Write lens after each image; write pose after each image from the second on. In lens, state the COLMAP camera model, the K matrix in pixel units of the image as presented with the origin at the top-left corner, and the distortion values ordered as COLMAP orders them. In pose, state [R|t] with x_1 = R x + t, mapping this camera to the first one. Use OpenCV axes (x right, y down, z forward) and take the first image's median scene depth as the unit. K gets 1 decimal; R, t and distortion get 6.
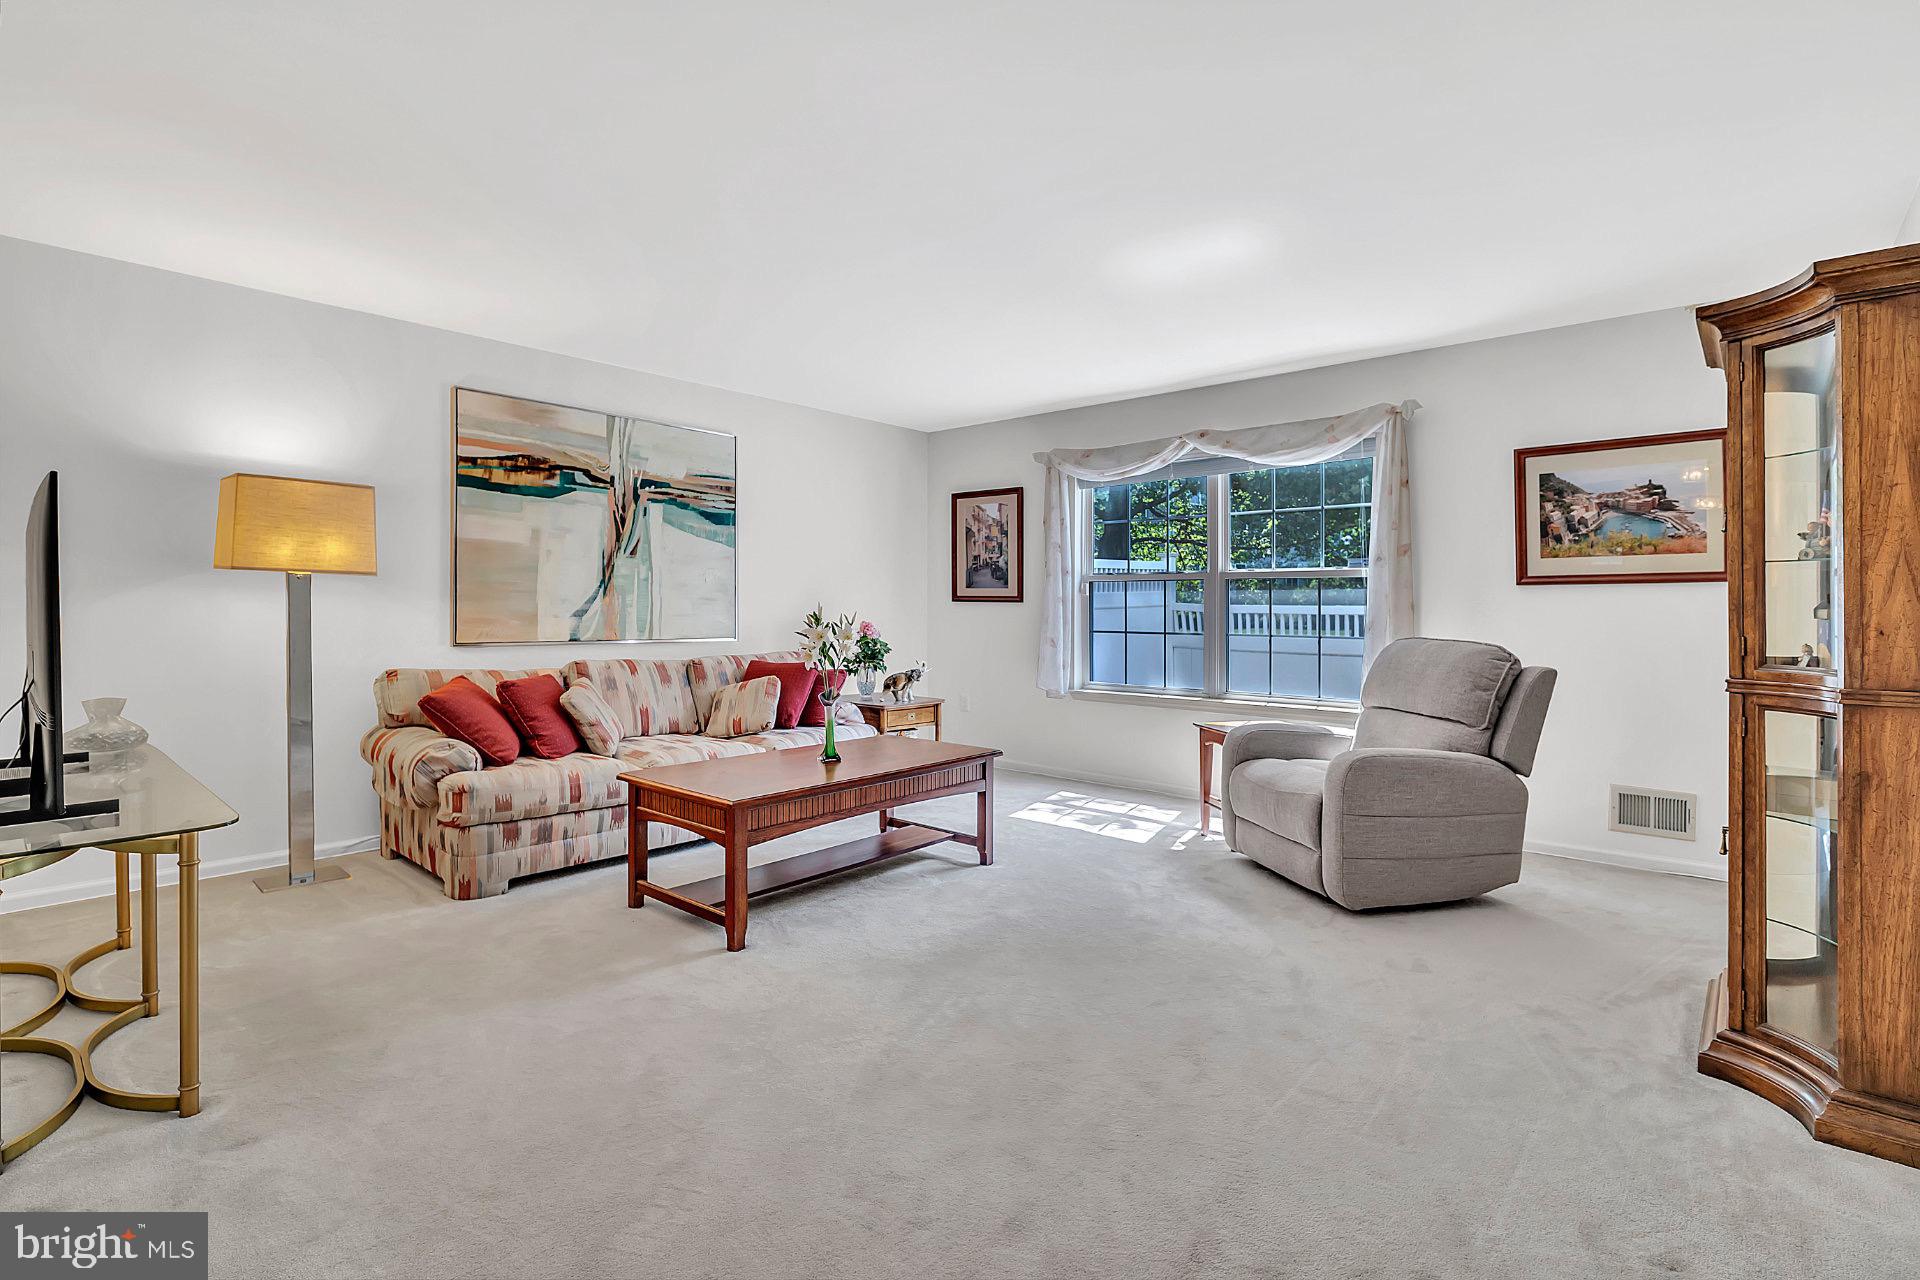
lens RADIAL K [[881.5, 0, 959.4], [0, 881.5, 607.0], [0, 0, 1]] dist [0.001859, 0.000616]
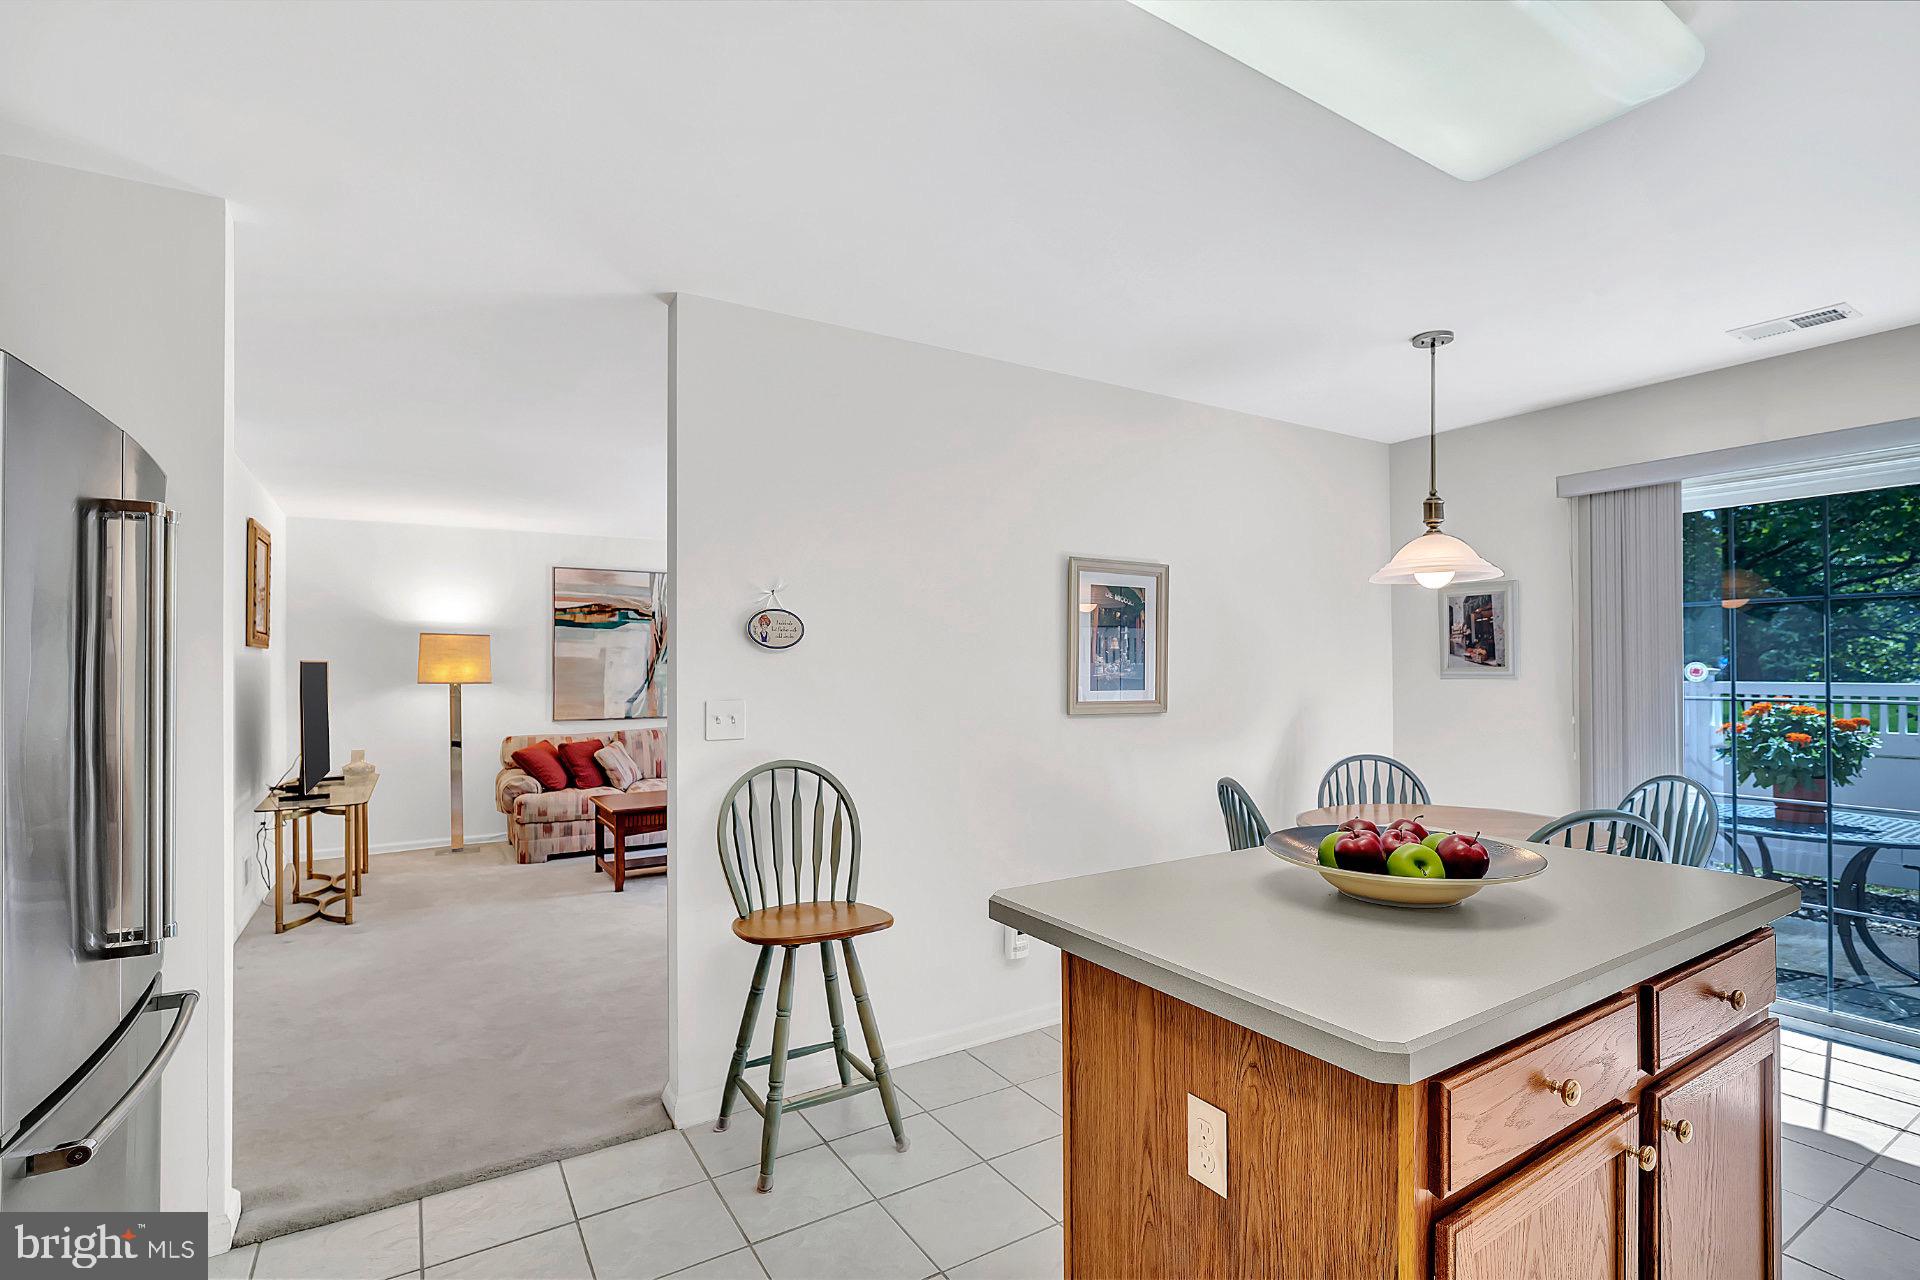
lens RADIAL K [[861.3, 0, 960.0], [0, 861.3, 640.0], [0, 0, 1]] dist [0.001070, 0.000238]
pose [[0.961811, -0.023755, -0.272683, 0.588466], [0.014356, 0.999234, -0.036413, -0.037840], [0.273339, 0.031107, 0.961415, -0.346416]]
